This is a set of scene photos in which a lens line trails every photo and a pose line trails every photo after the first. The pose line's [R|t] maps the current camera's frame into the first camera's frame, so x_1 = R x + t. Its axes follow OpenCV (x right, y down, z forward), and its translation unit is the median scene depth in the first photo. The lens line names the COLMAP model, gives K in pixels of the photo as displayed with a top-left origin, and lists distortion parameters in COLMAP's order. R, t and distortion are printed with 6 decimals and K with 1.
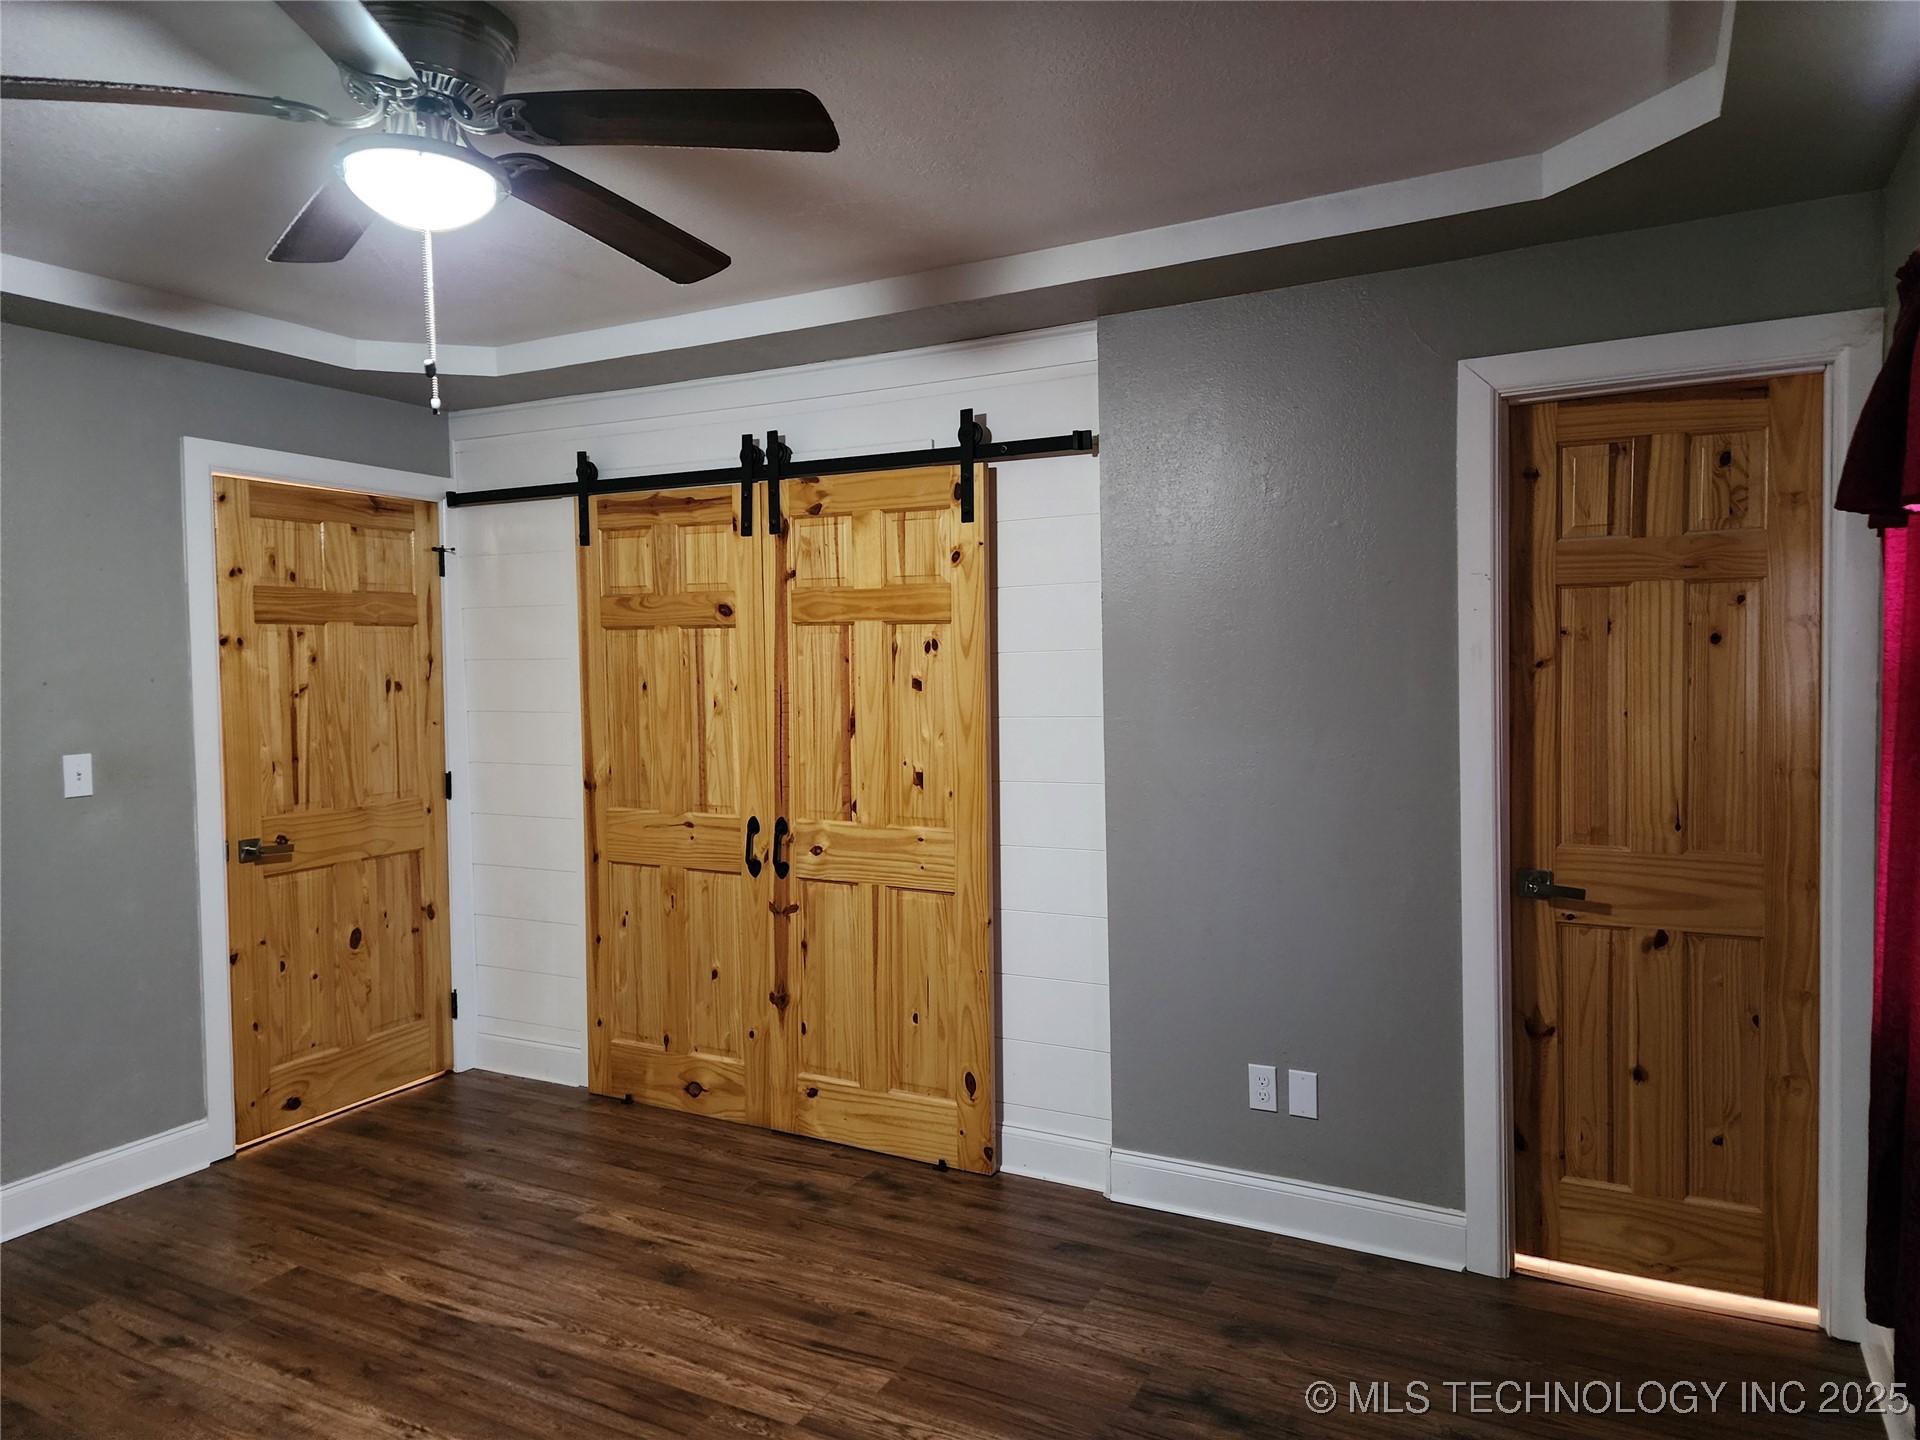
lens RADIAL K [[1321.8, 0, 925.1], [0, 1321.8, 719.4], [0, 0, 1]] dist [0.087046, -0.088059]
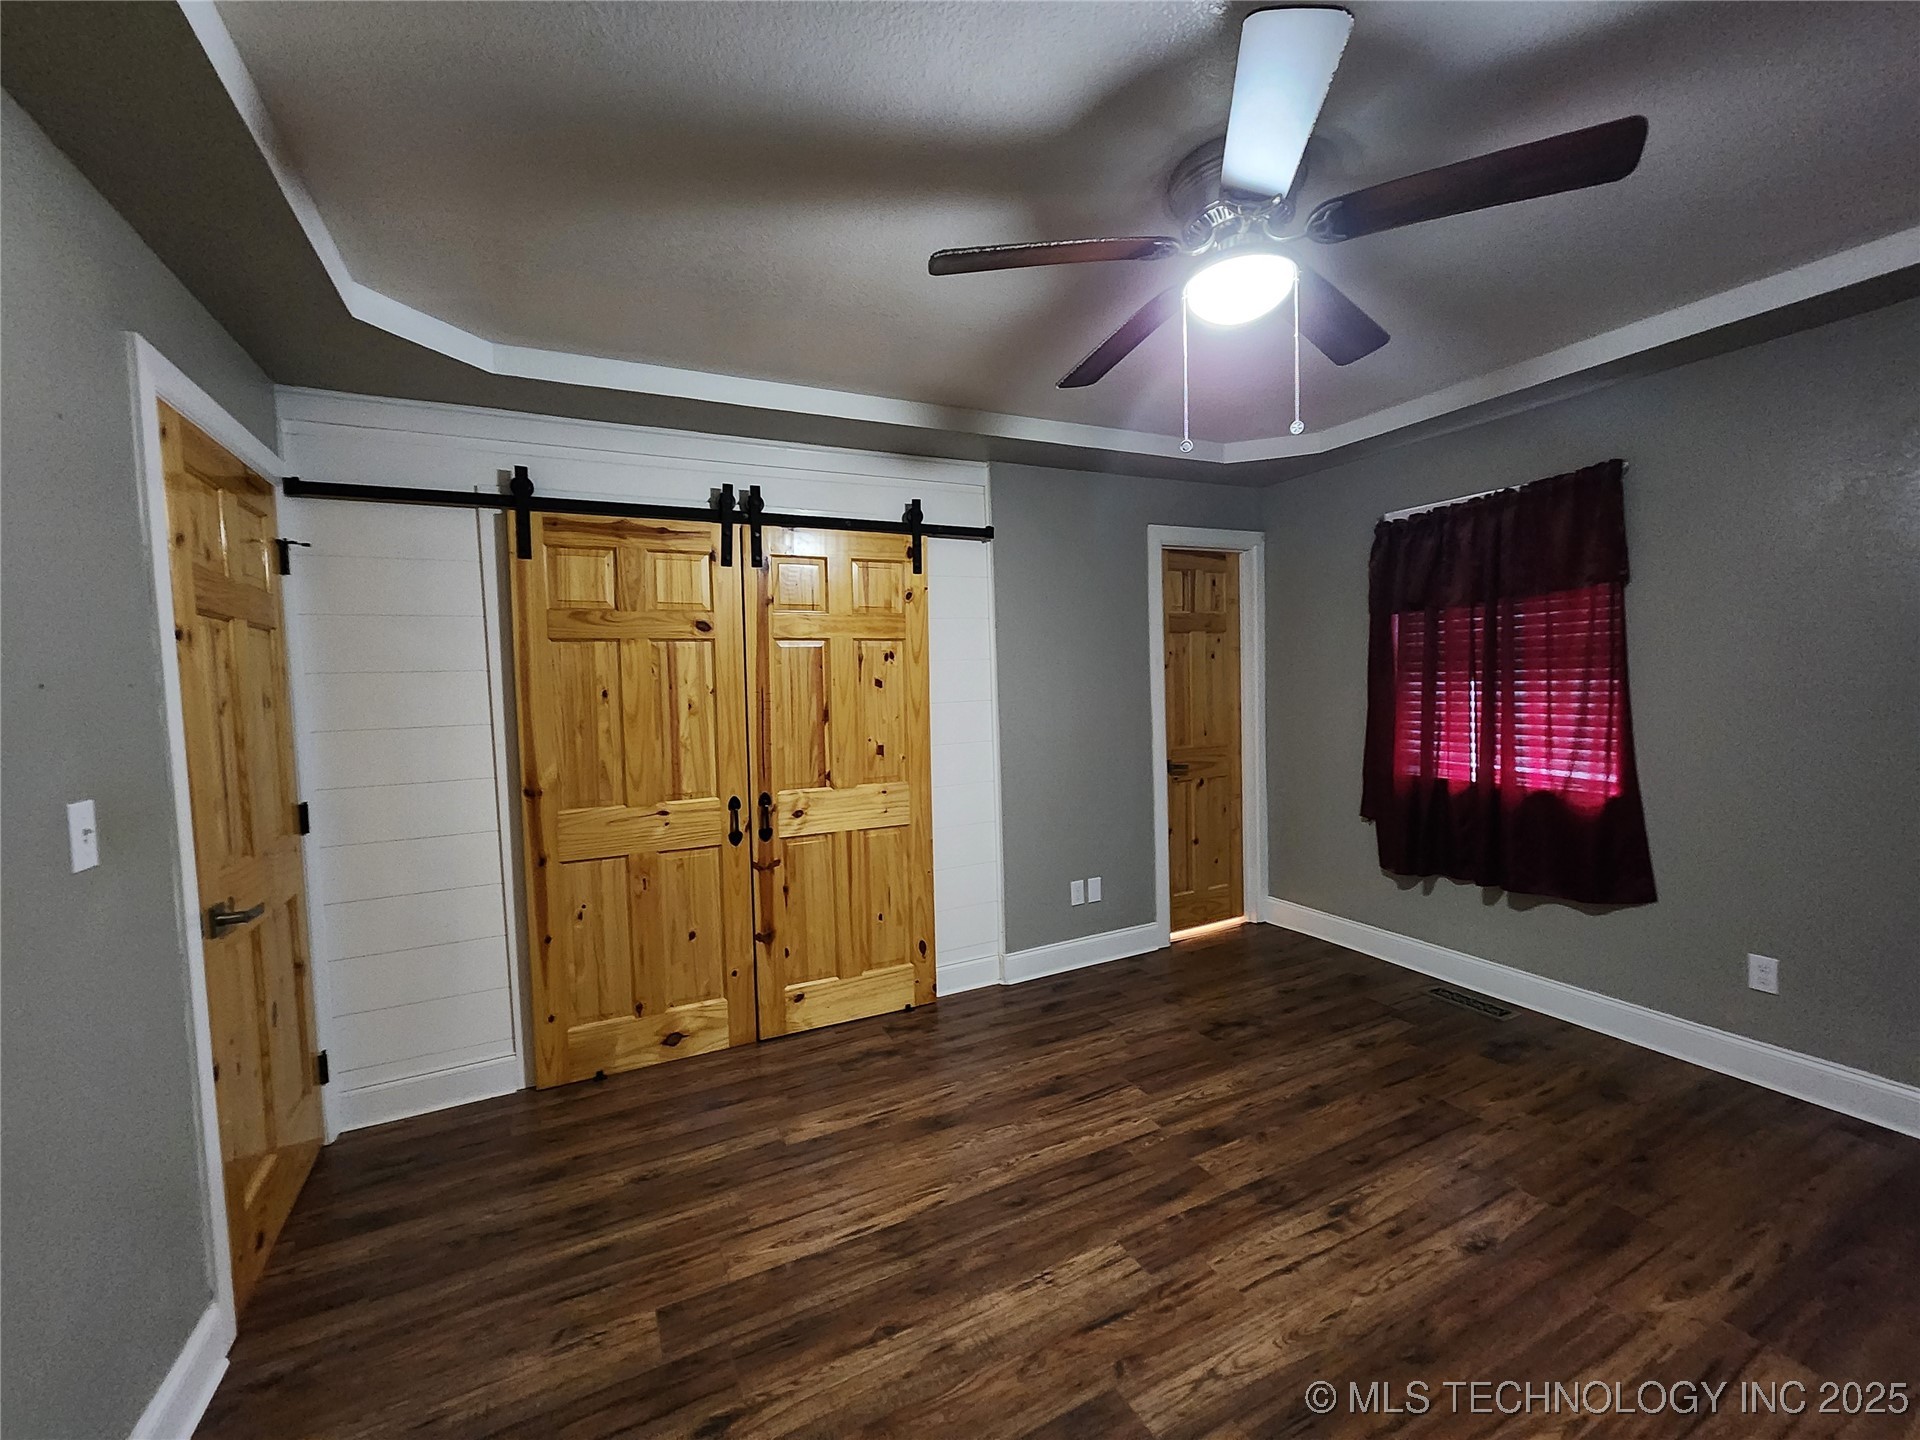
lens RADIAL K [[809.8, 0, 961.3], [0, 809.8, 731.6], [0, 0, 1]] dist [-0.002853, 0.000168]
pose [[0.549738, -0.054714, 0.833543, -0.666566], [0.064270, 0.997665, 0.023099, 0.010401], [-0.832861, 0.040873, 0.551971, 0.428096]]
